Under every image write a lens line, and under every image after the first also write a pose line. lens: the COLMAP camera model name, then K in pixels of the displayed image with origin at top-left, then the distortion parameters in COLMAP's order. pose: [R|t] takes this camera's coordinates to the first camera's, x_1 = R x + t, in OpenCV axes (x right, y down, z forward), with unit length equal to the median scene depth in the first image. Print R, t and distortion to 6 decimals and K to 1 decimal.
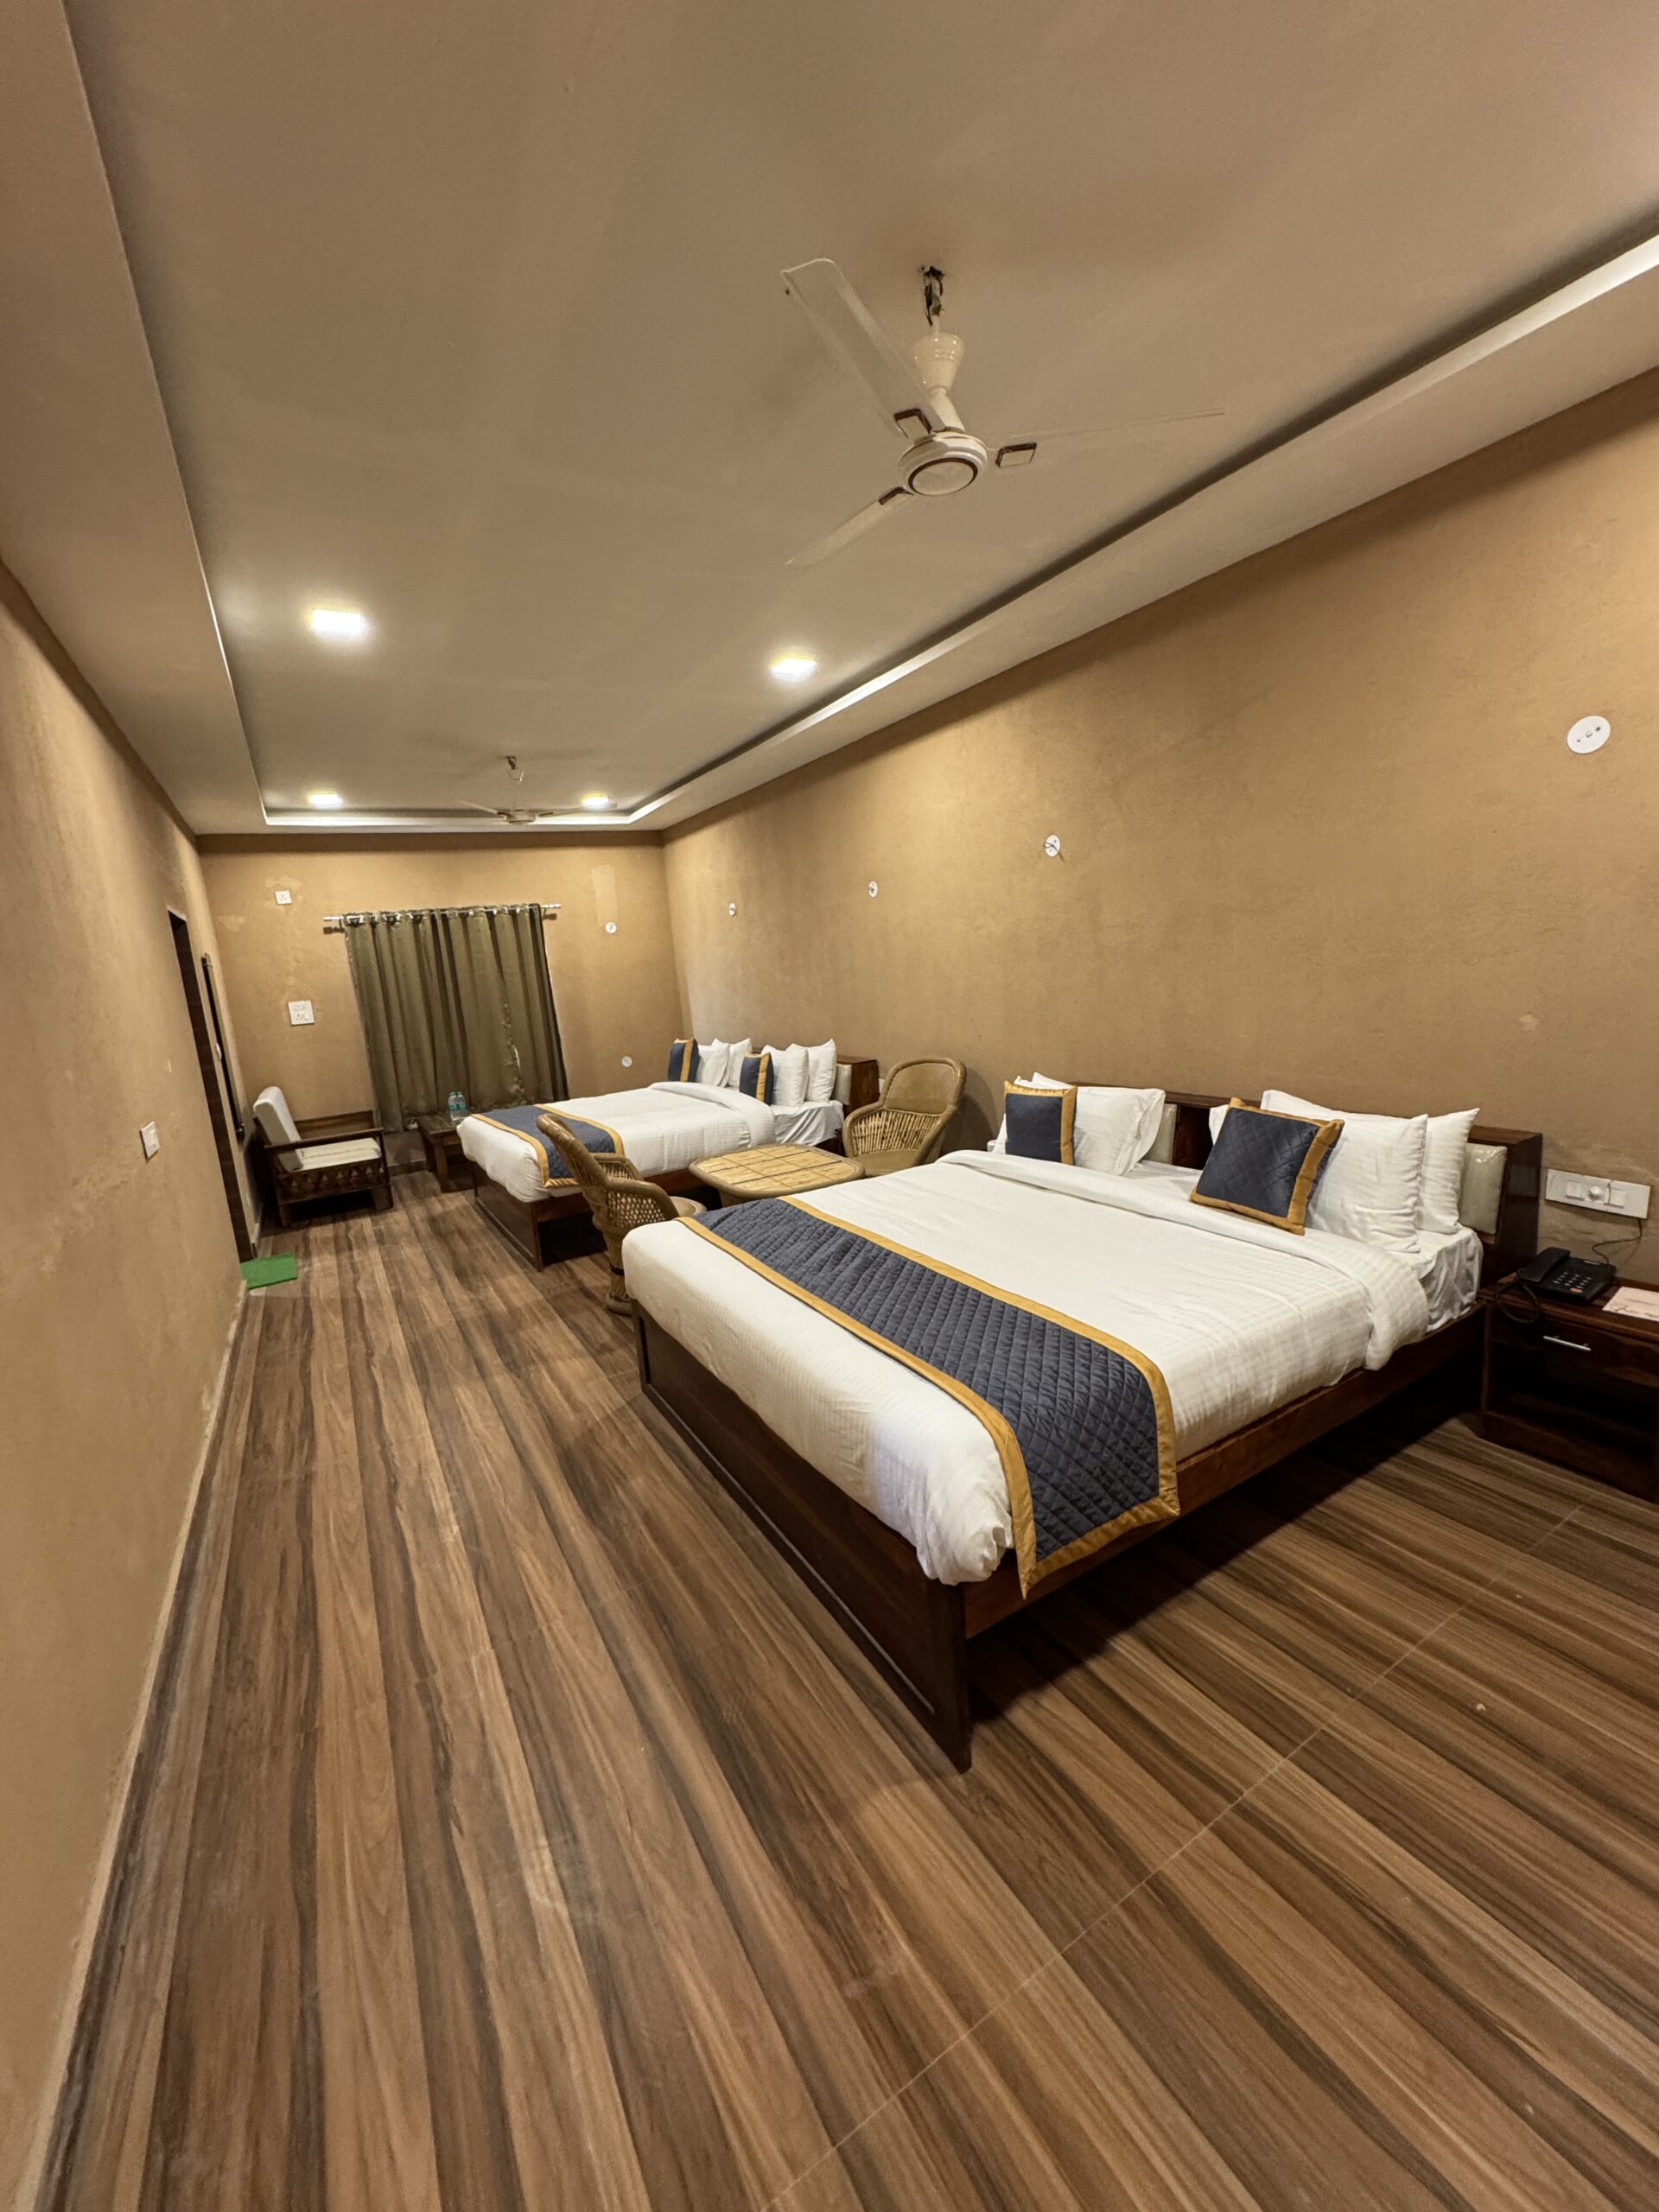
lens RADIAL K [[890.8, 0, 835.5], [0, 890.8, 1102.5], [0, 0, 1]] dist [-0.000120, 0.000469]
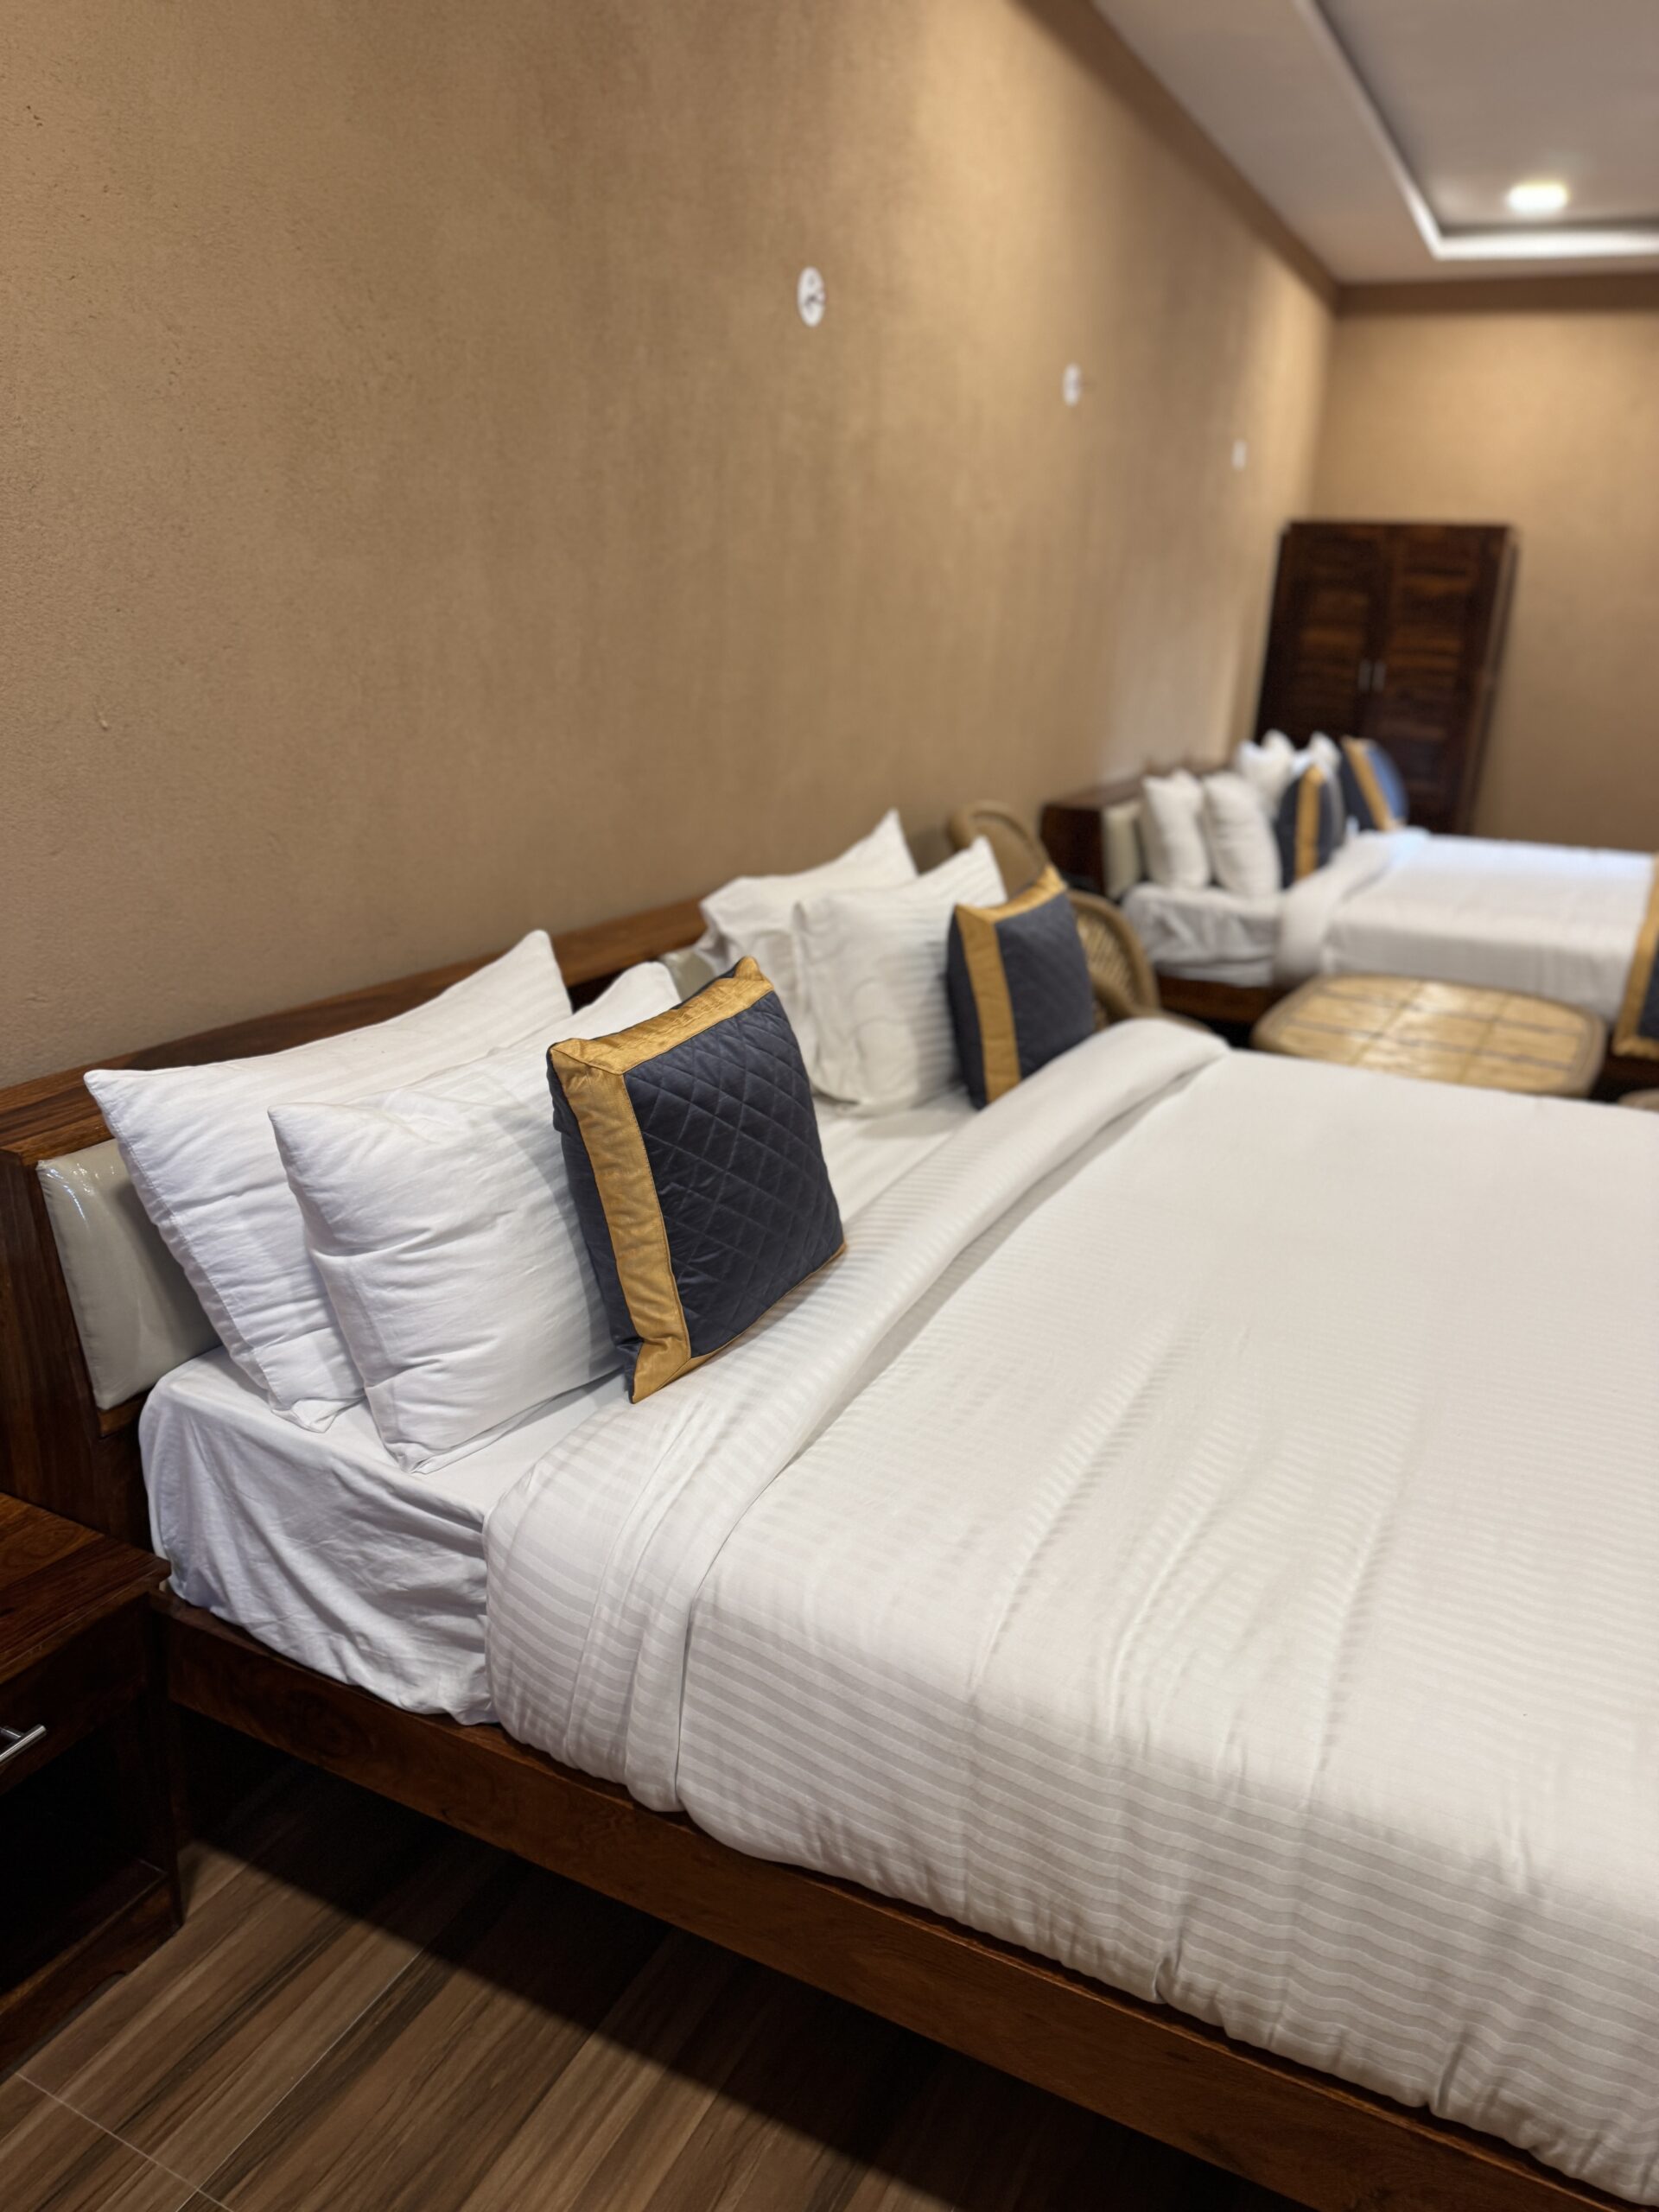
lens RADIAL K [[1555.9, 0, 821.7], [0, 1555.9, 1118.1], [0, 0, 1]] dist [0.051528, -0.077796]
pose [[-0.536299, -0.210053, 0.817473, -0.626937], [0.140800, 0.932701, 0.332032, -0.214859], [-0.832201, 0.293168, -0.470631, 1.836129]]
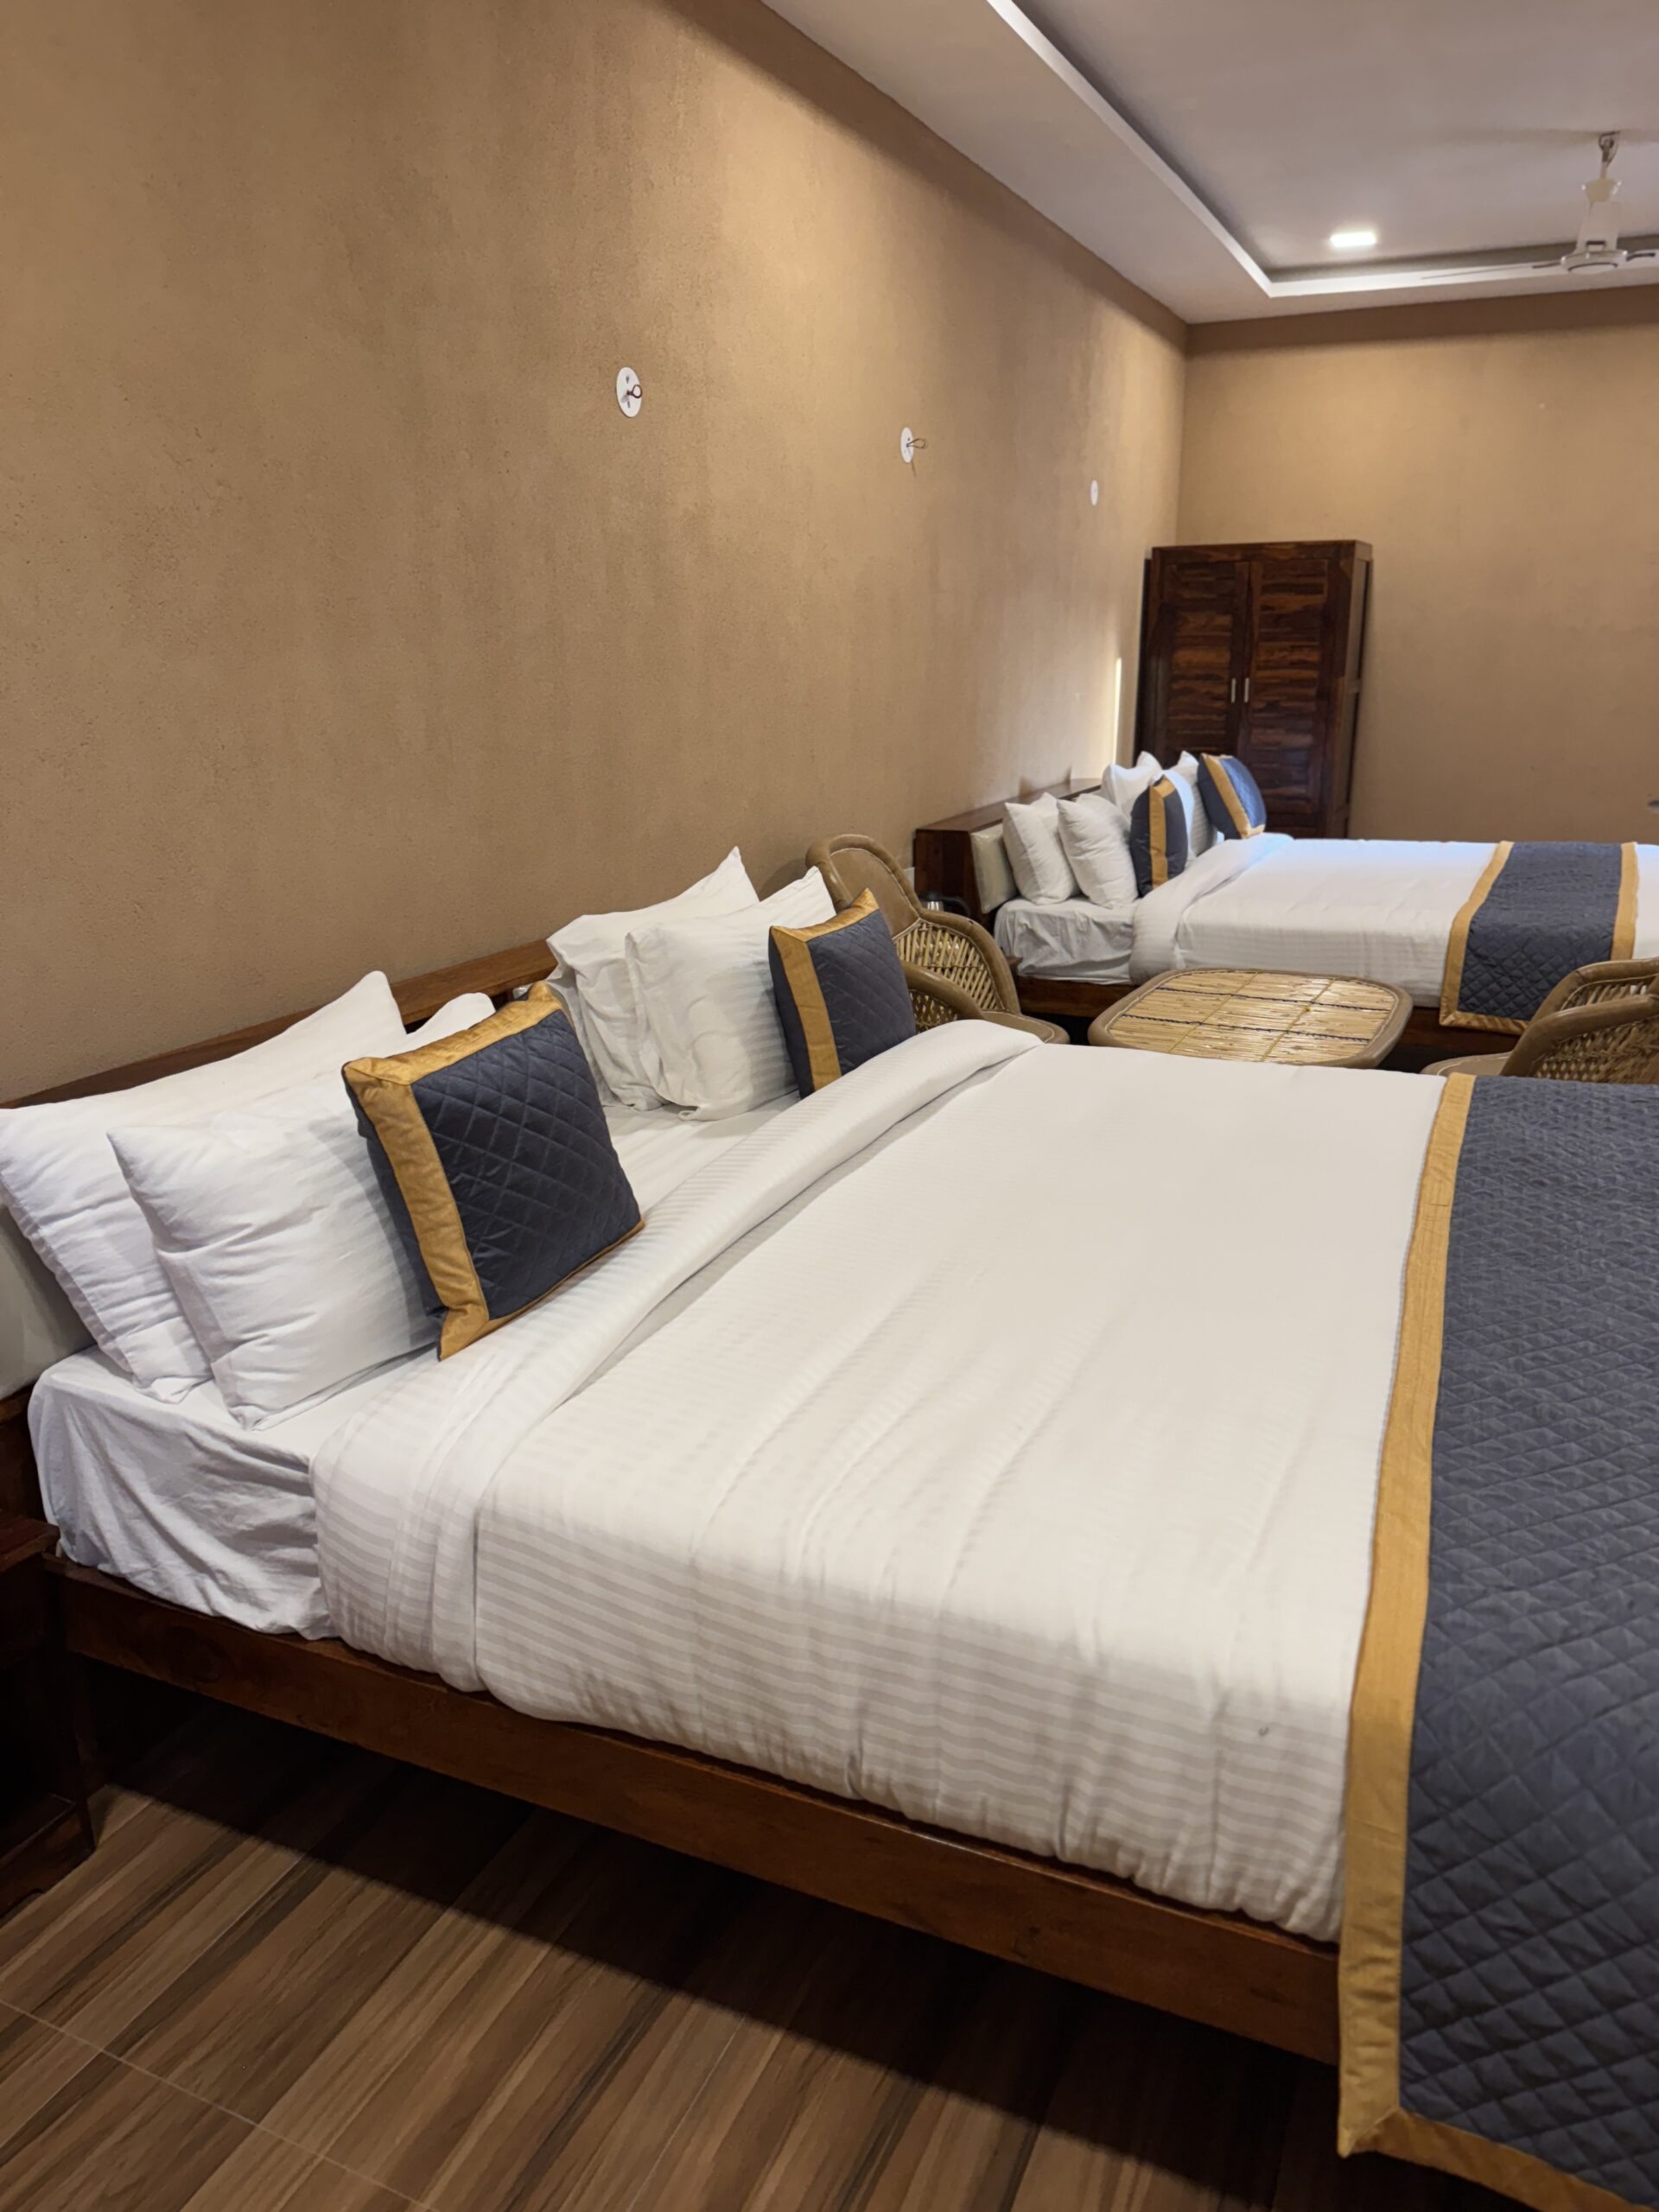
lens RADIAL K [[1549.9, 0, 841.3], [0, 1549.9, 1110.6], [0, 0, 1]] dist [0.044268, -0.063342]
pose [[-0.568321, -0.155223, 0.808033, -0.721367], [0.193758, 0.929180, 0.314773, -0.217011], [-0.799668, 0.335455, -0.497997, 1.823632]]
